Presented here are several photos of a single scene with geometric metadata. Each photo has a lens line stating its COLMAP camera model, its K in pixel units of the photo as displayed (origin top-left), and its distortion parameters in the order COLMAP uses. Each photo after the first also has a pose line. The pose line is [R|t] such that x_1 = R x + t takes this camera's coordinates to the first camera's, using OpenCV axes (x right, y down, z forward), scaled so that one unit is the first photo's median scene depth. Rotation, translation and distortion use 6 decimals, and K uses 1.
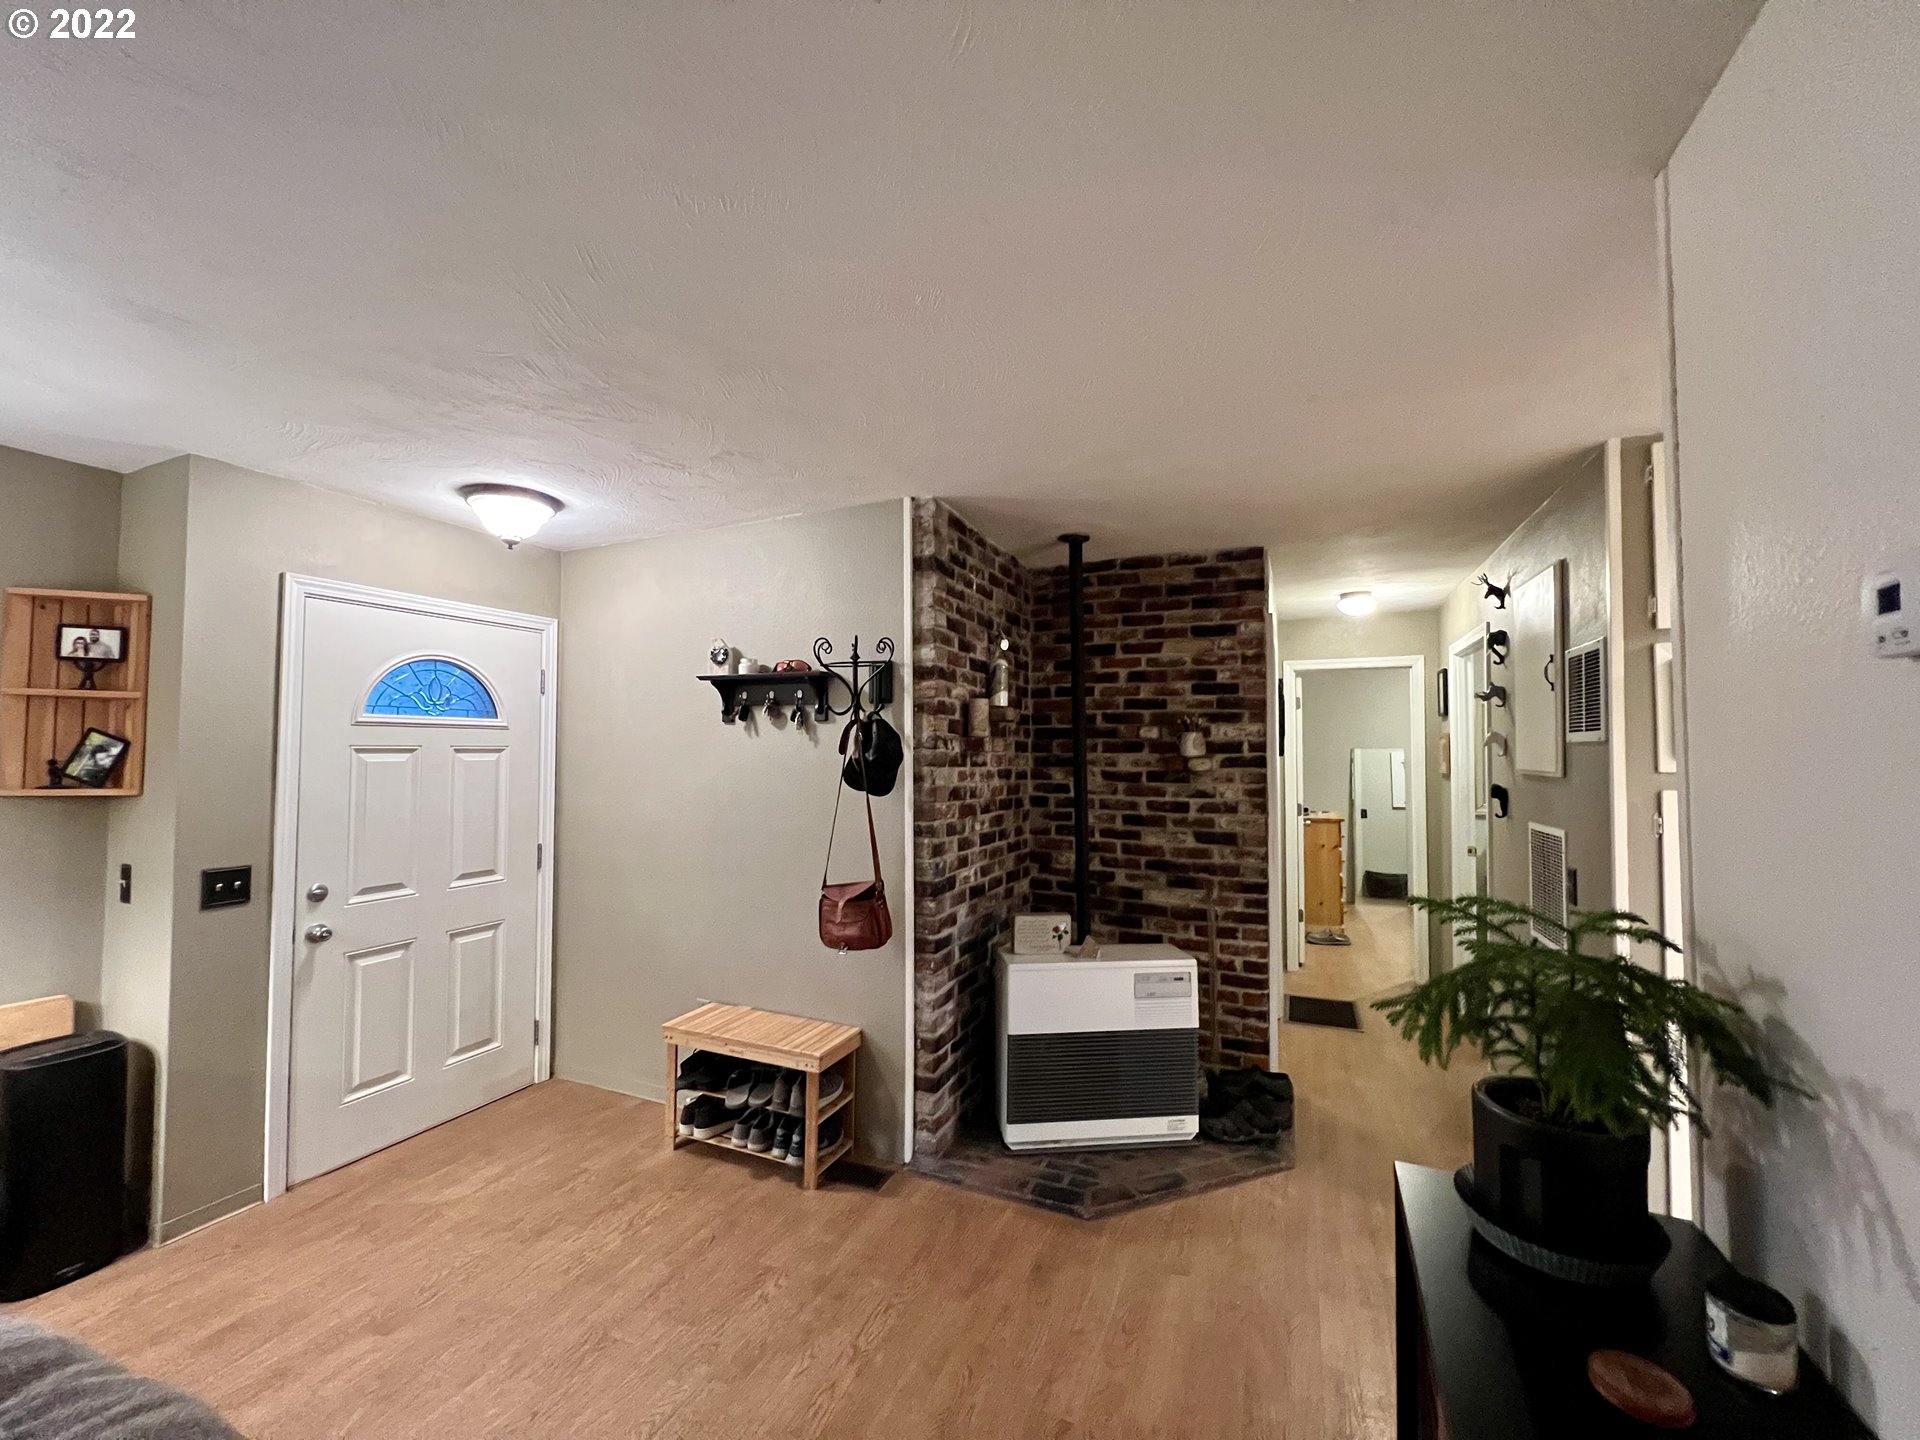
lens RADIAL K [[765.7, 0, 962.9], [0, 765.7, 712.2], [0, 0, 1]] dist [-0.000425, 0.000397]
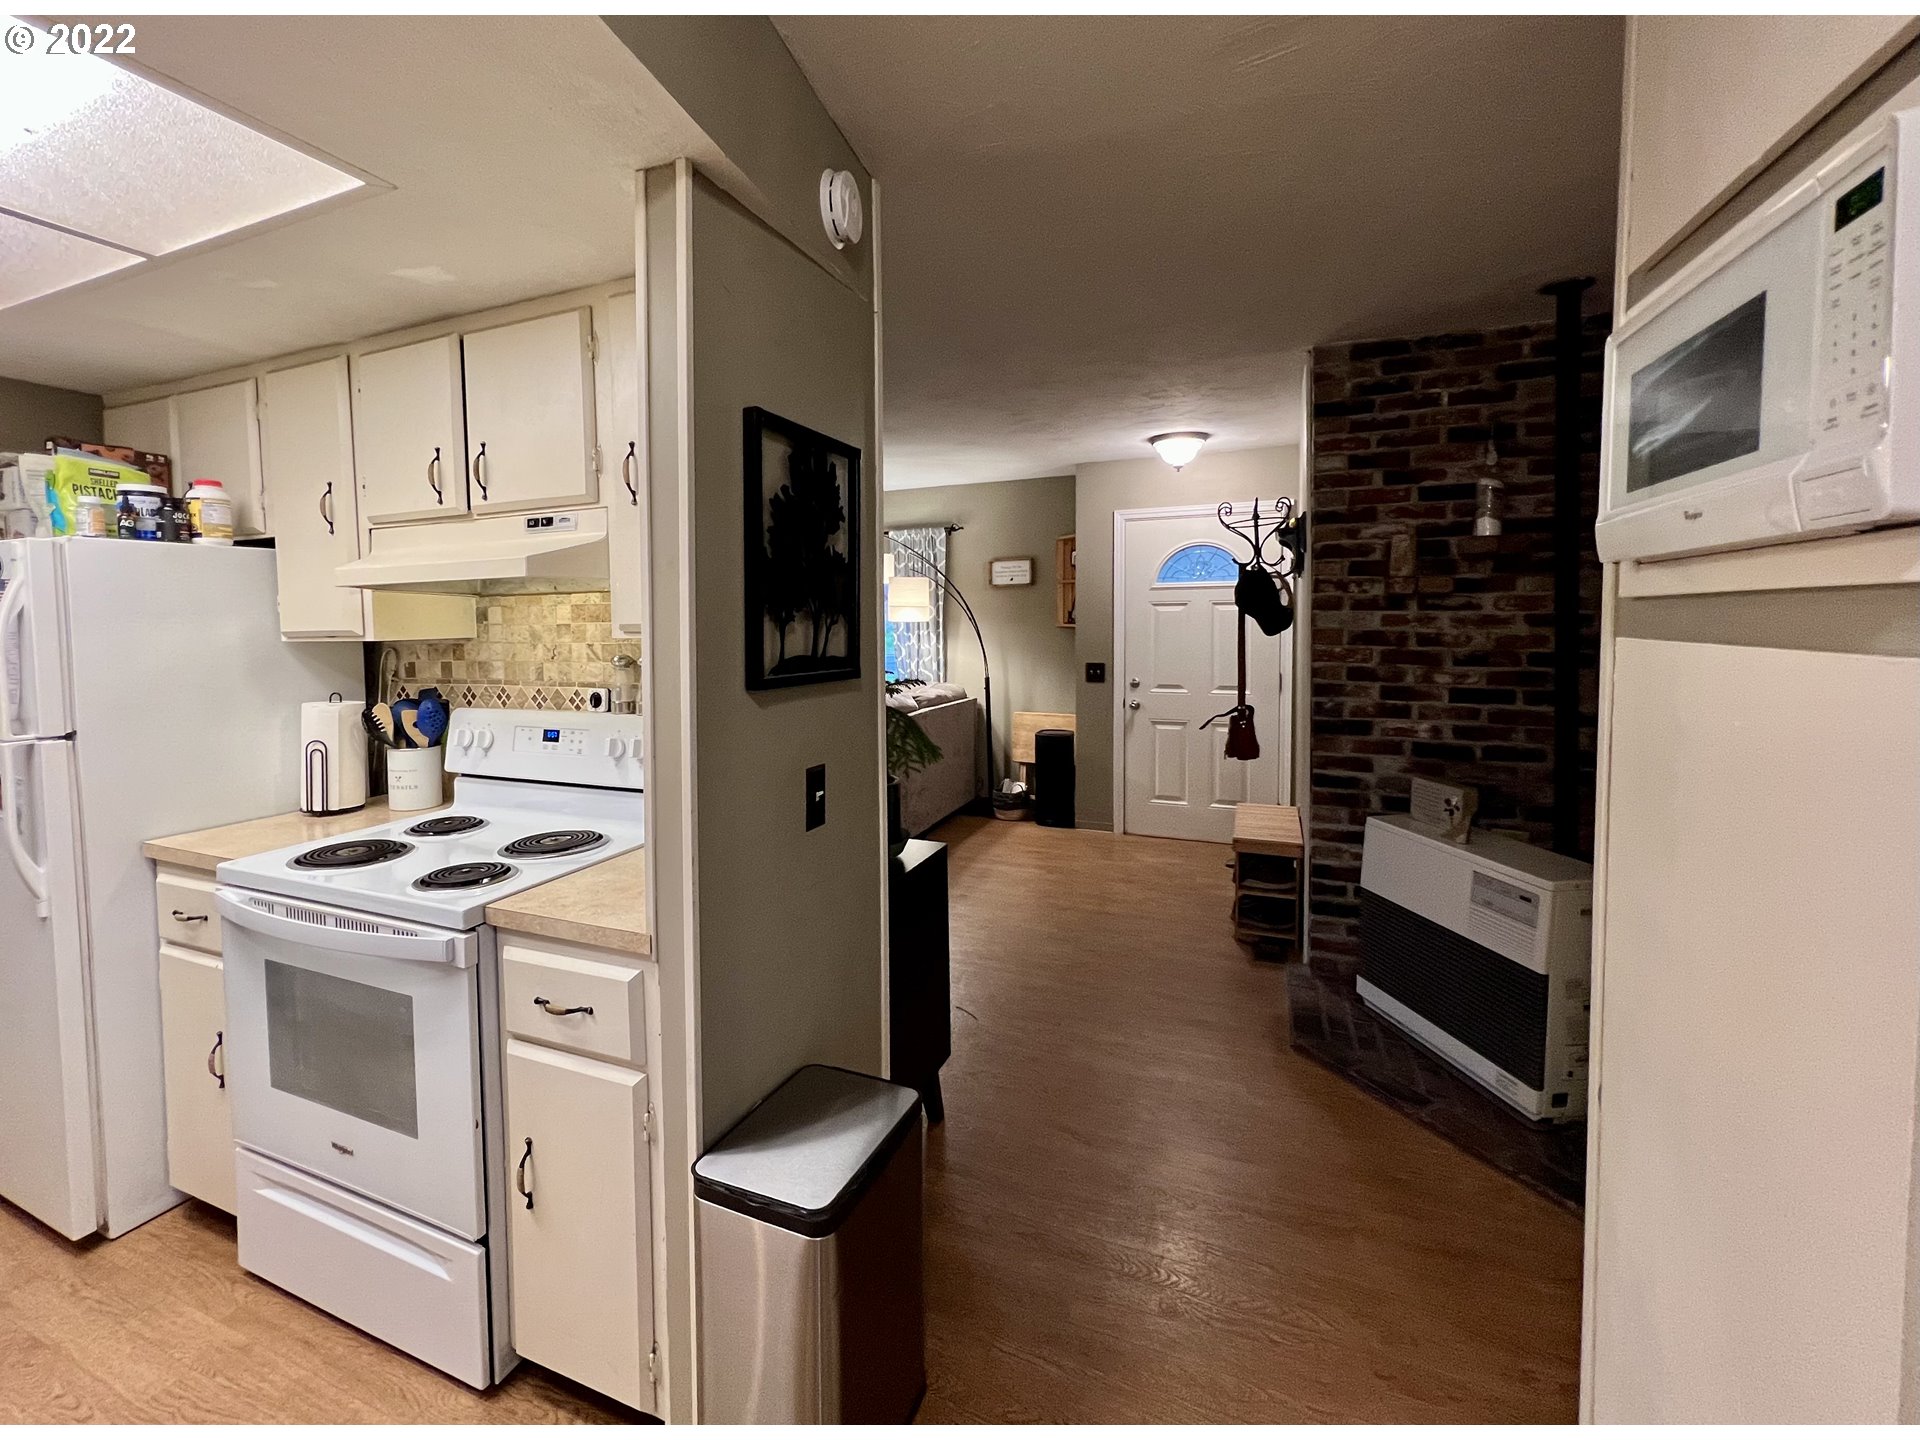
lens RADIAL K [[822.1, 0, 902.5], [0, 822.1, 657.2], [0, 0, 1]] dist [-0.000465, -0.000209]
pose [[-0.004230, 0.043589, -0.999041, 0.980501], [0.058374, 0.997357, 0.043268, 0.050339], [0.998286, -0.058135, -0.006764, 0.405995]]
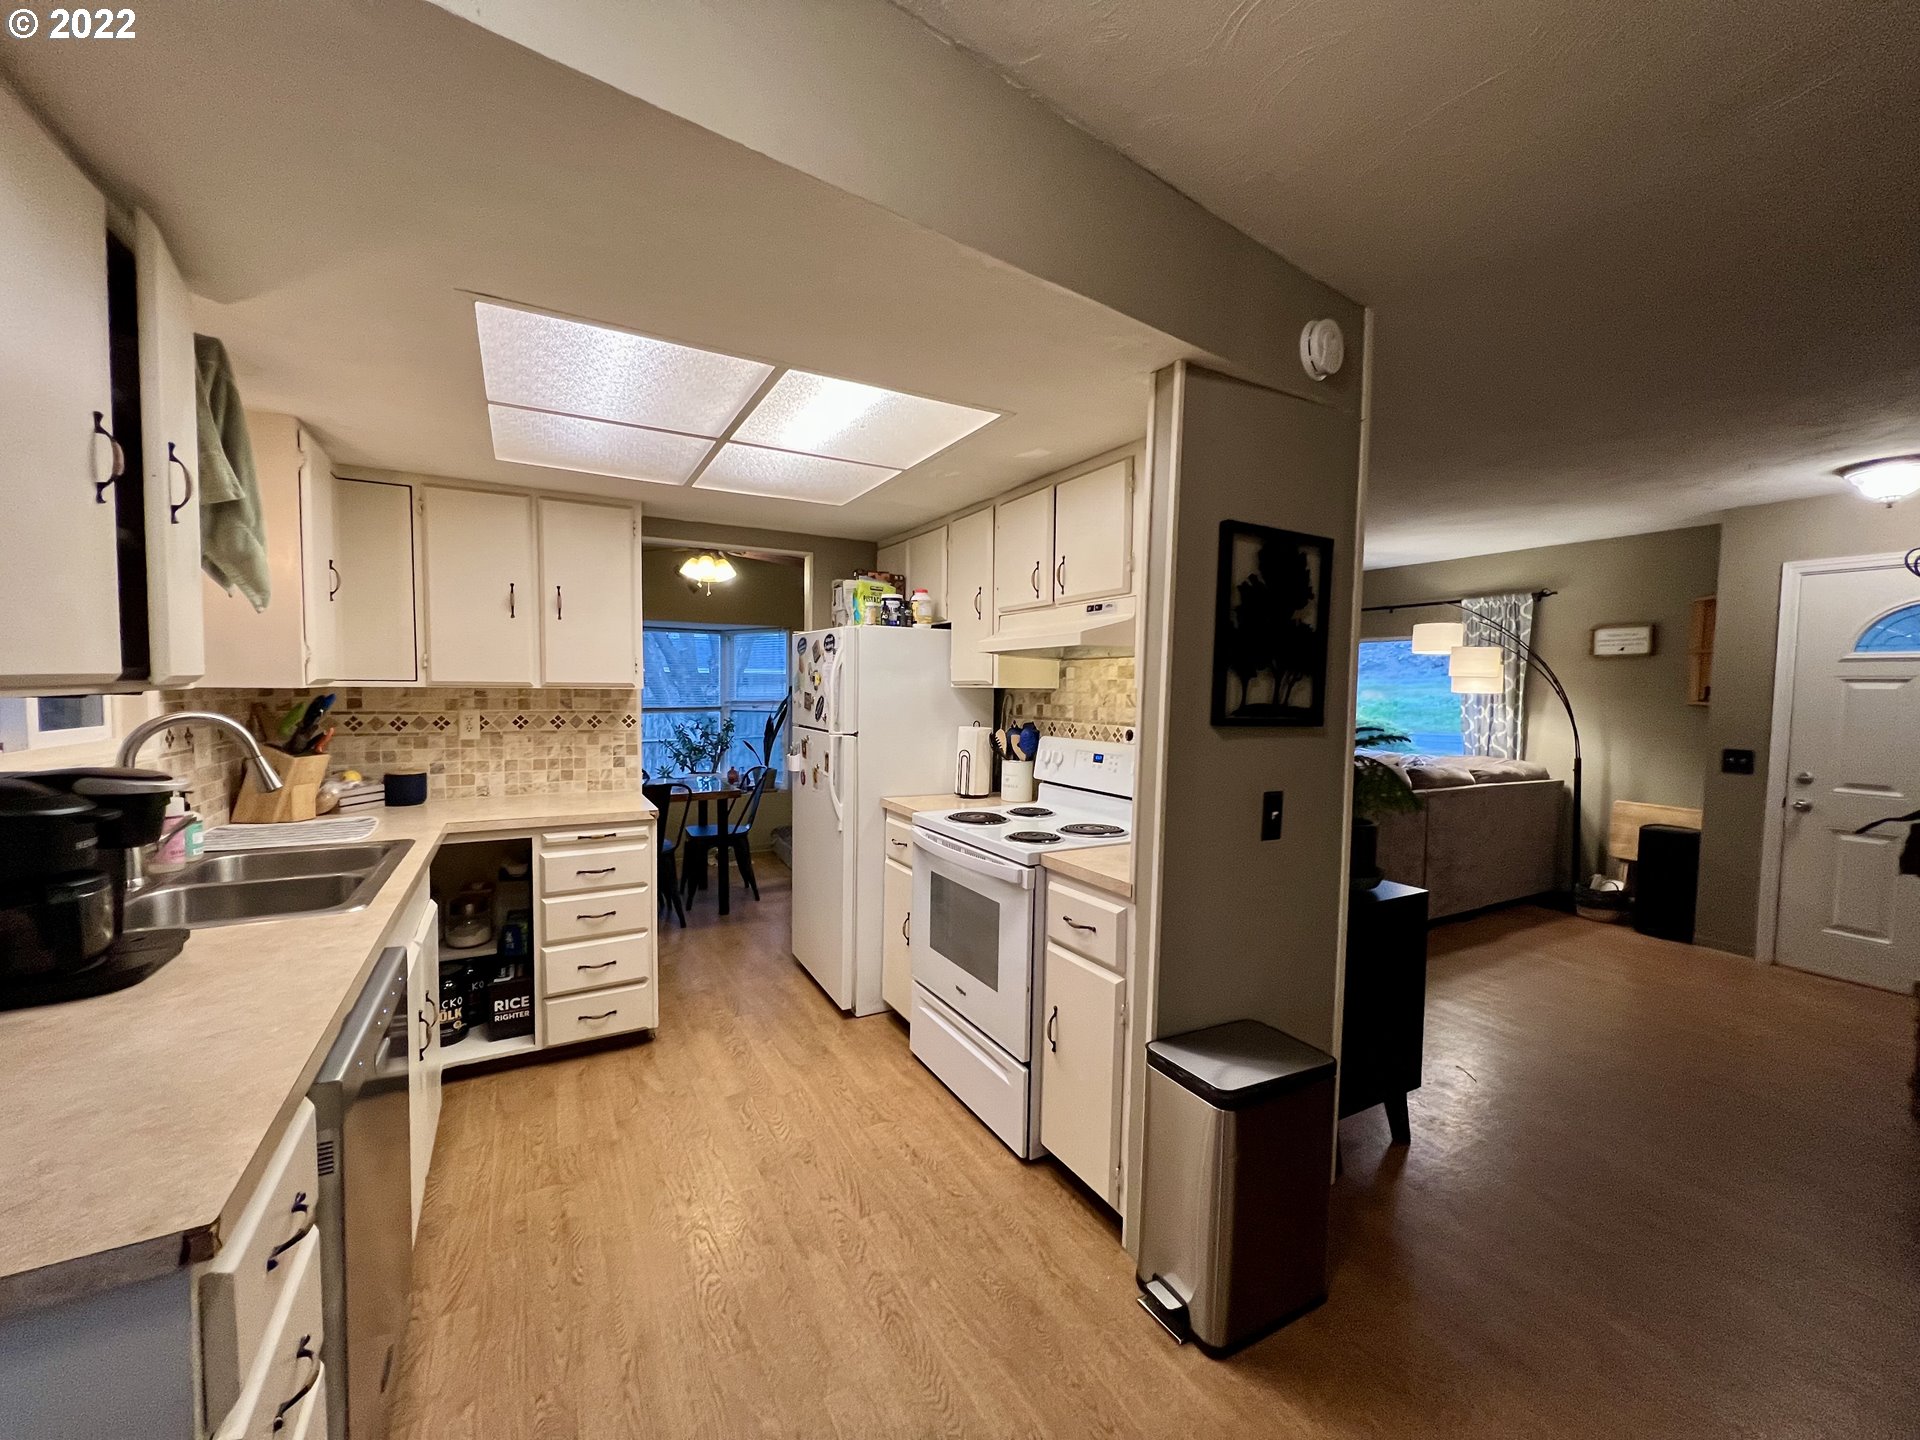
lens RADIAL K [[765.7, 0, 954.8], [0, 765.7, 722.5], [0, 0, 1]] dist [-0.000425, 0.000397]
pose [[-0.611298, 0.021585, -0.791106, 1.131937], [0.016331, 0.999759, 0.014659, 0.072632], [0.791232, -0.003958, -0.611503, 0.537522]]
